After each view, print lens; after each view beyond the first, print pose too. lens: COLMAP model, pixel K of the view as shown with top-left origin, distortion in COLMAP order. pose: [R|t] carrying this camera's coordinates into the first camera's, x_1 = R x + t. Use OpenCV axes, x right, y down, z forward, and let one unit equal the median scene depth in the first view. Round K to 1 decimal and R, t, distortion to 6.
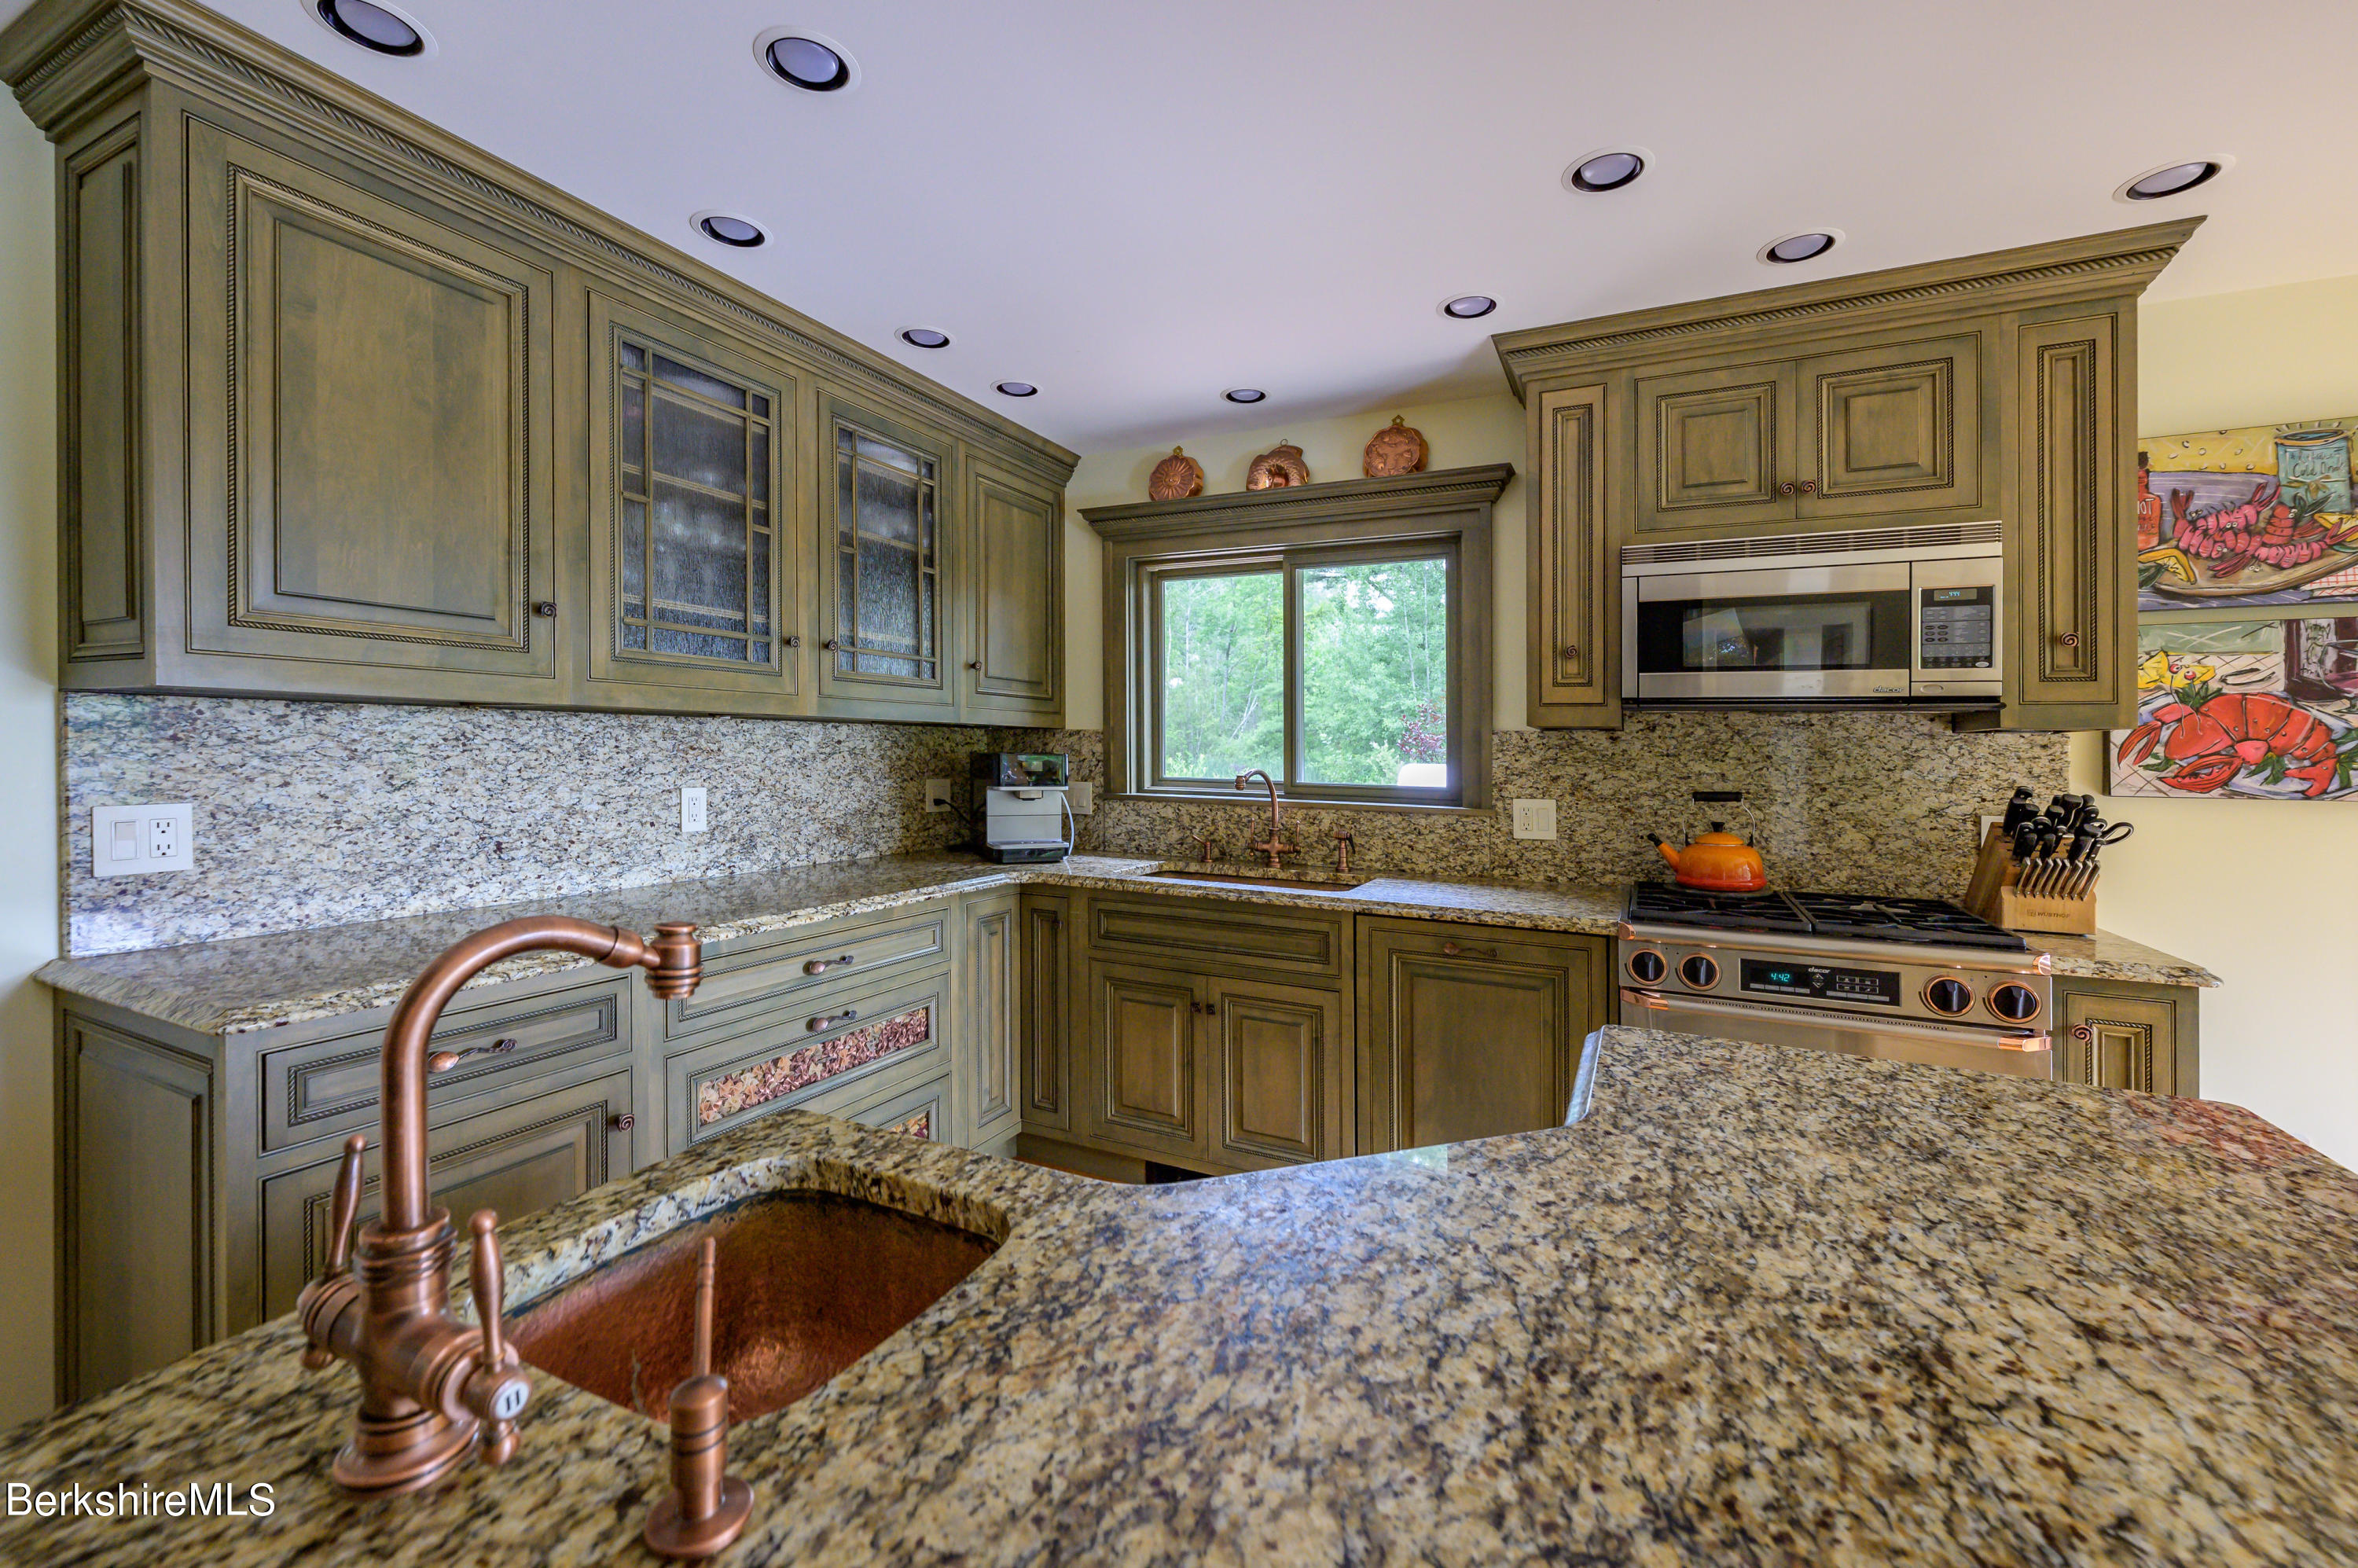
lens RADIAL K [[975.8, 0, 1176.8], [0, 975.8, 761.5], [0, 0, 1]] dist [-0.001094, -0.000263]
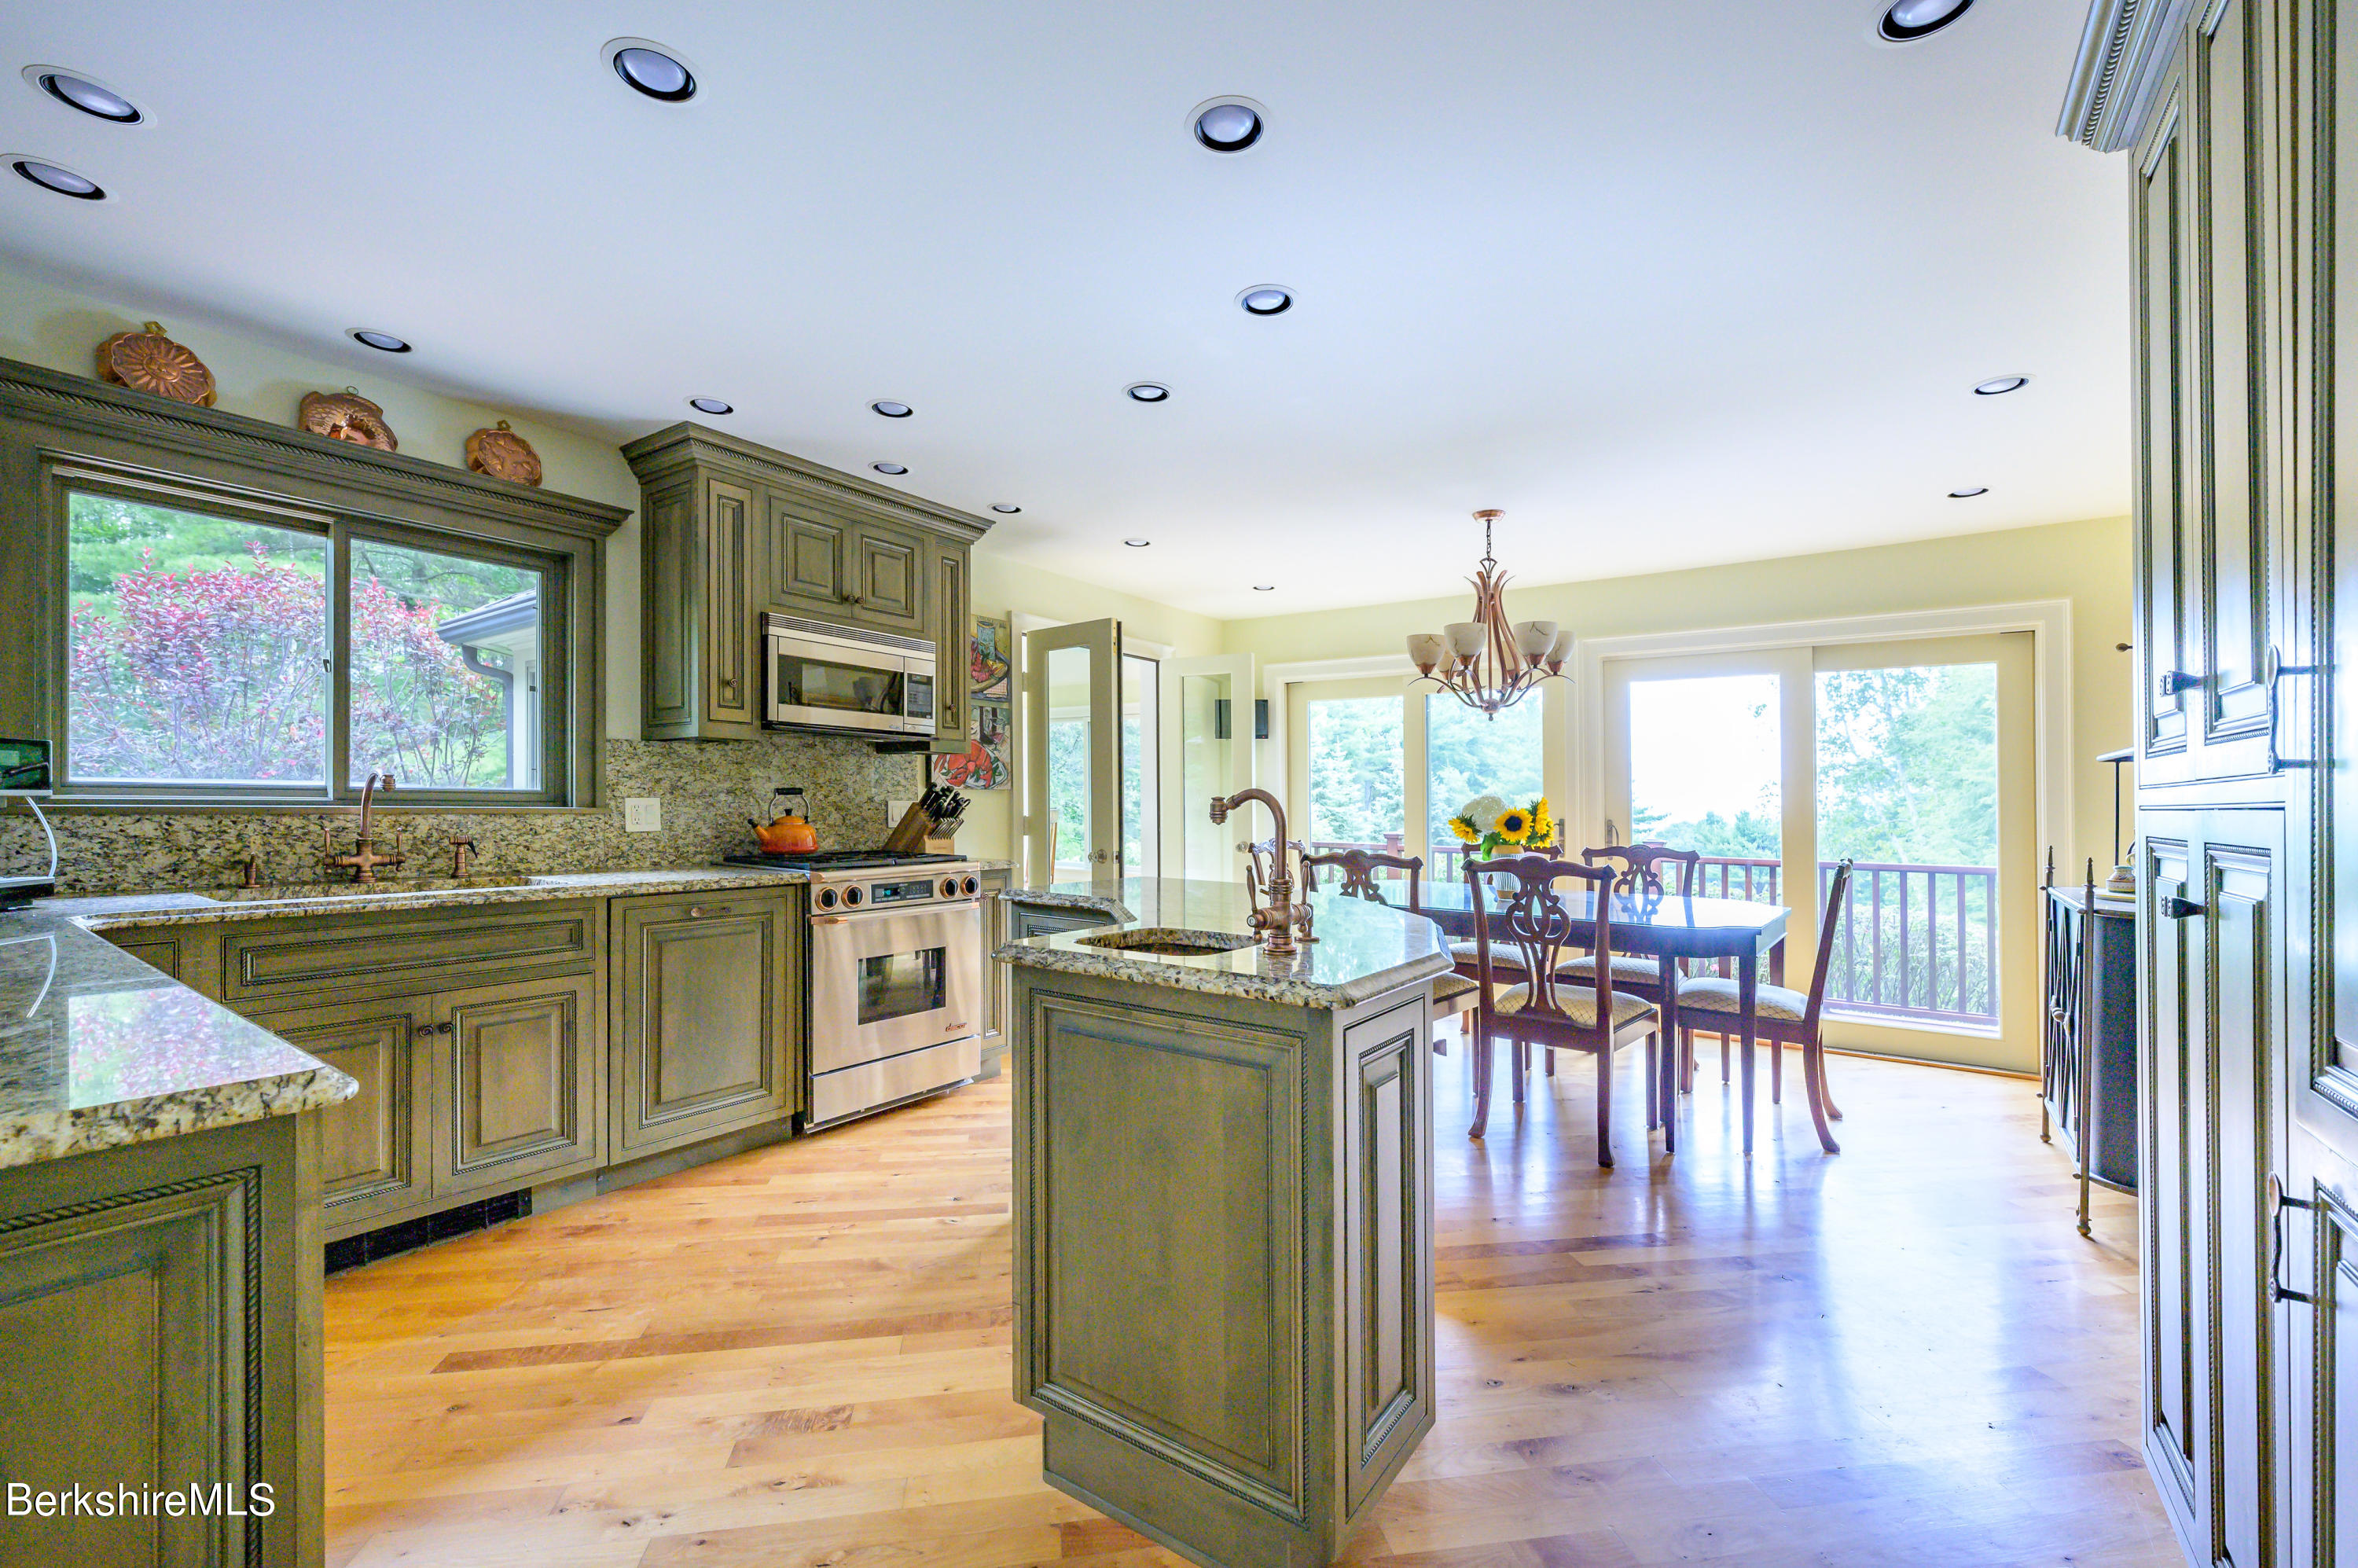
lens RADIAL K [[980.3, 0, 1215.0], [0, 980.3, 790.4], [0, 0, 1]] dist [-0.001447, -0.000033]
pose [[0.124247, -0.001424, 0.992250, -0.720703], [0.005859, 0.999983, 0.000701, 0.032437], [-0.992234, 0.005727, 0.124253, 0.156374]]
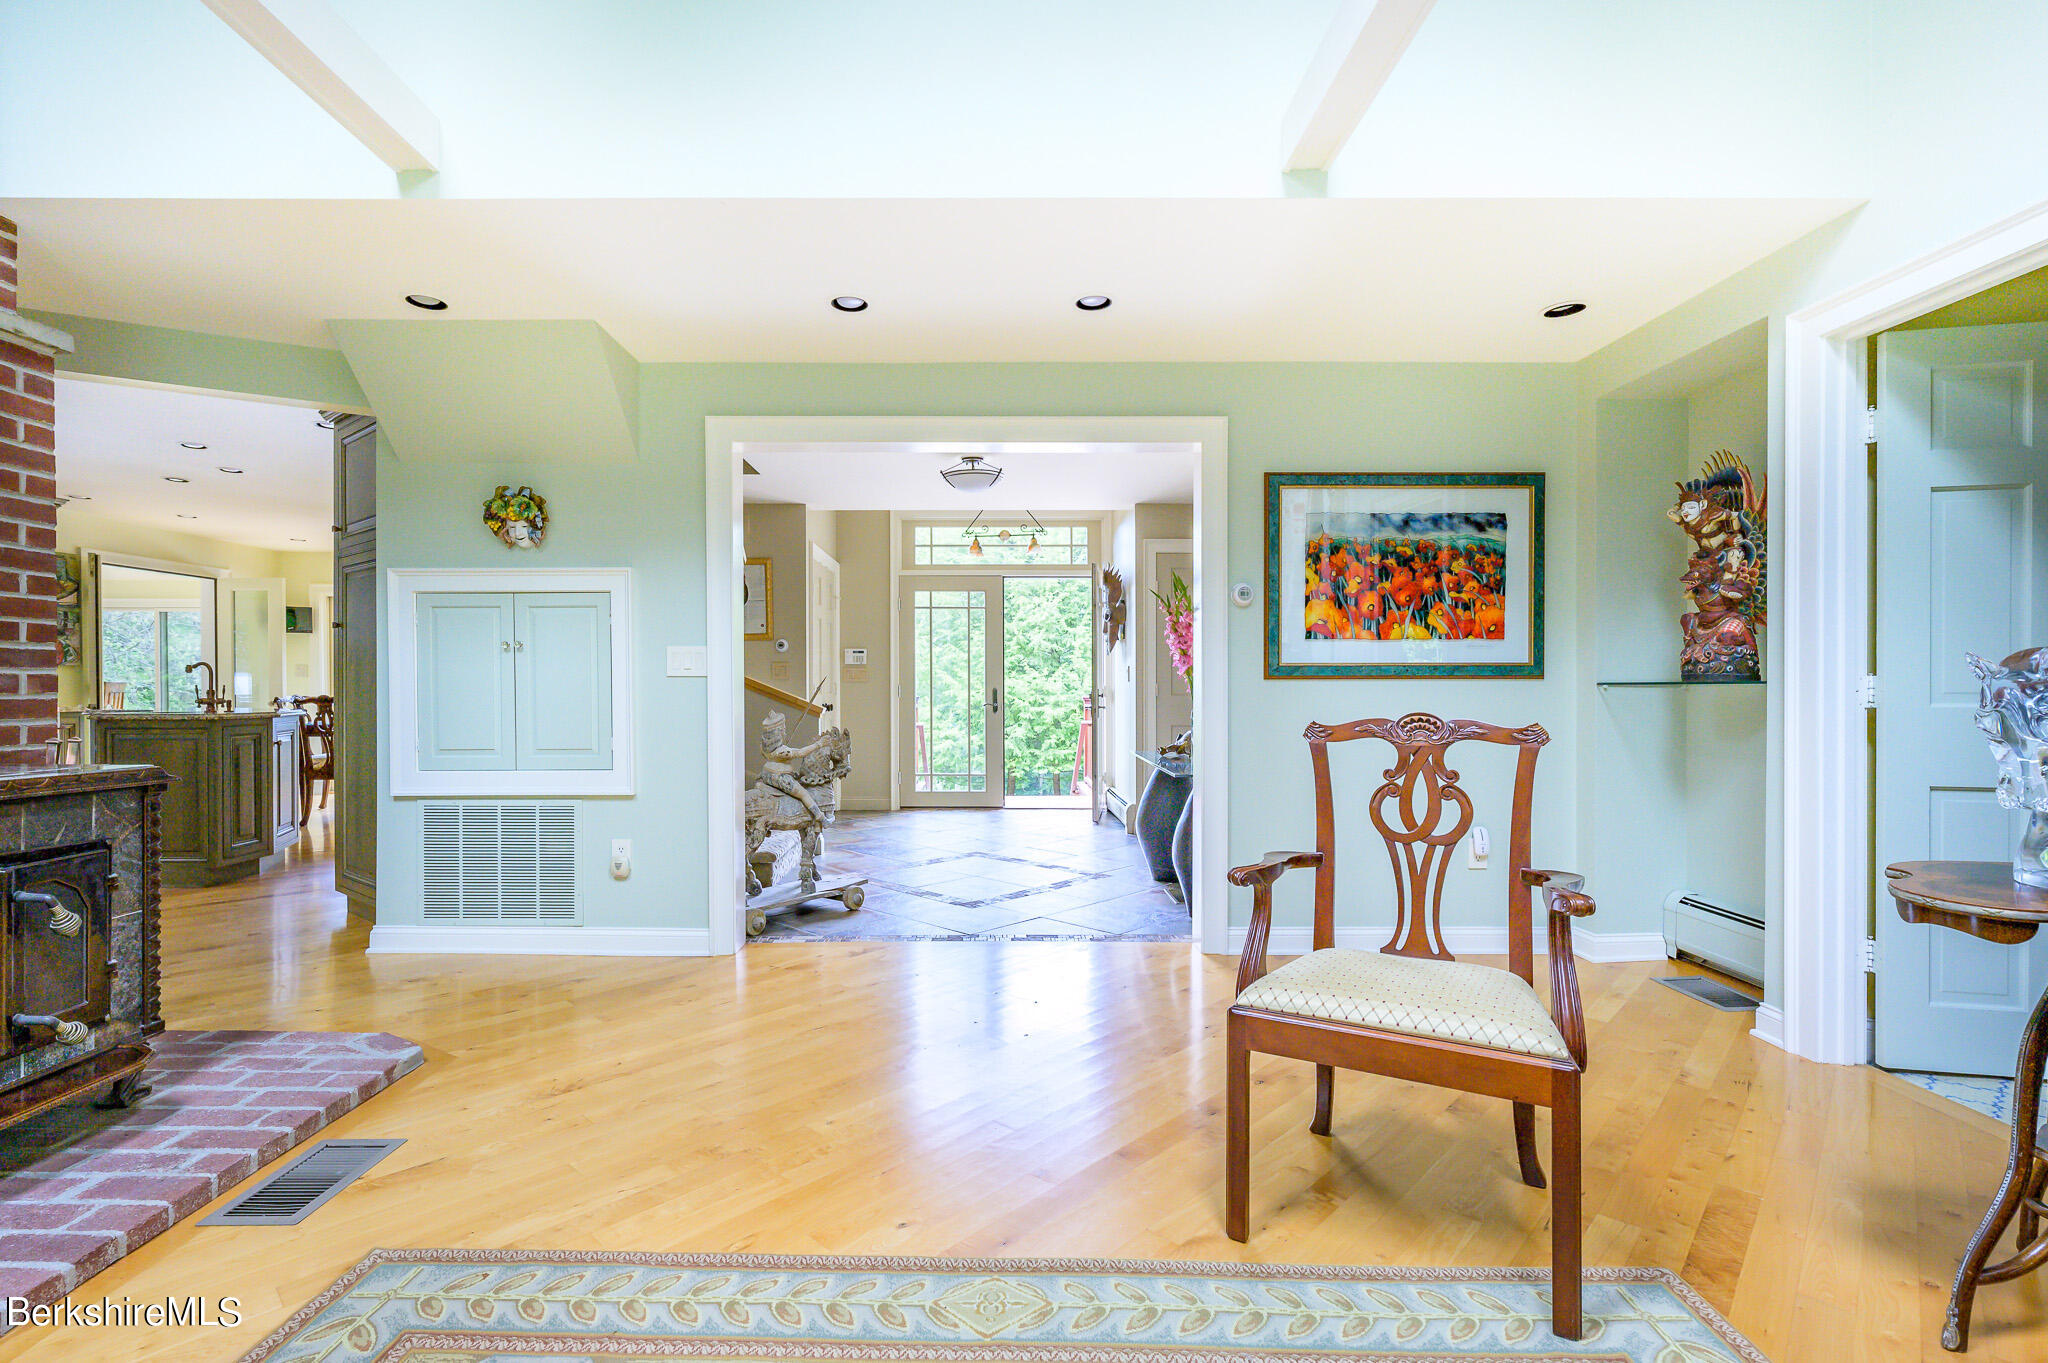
lens RADIAL K [[931.4, 0, 1013.8], [0, 931.4, 704.7], [0, 0, 1]] dist [-0.003506, -0.000151]
pose [[-0.450006, -0.030336, 0.892510, -2.364878], [0.005626, 0.999307, 0.036803, 0.057206], [-0.893008, 0.021583, -0.449523, -0.369944]]
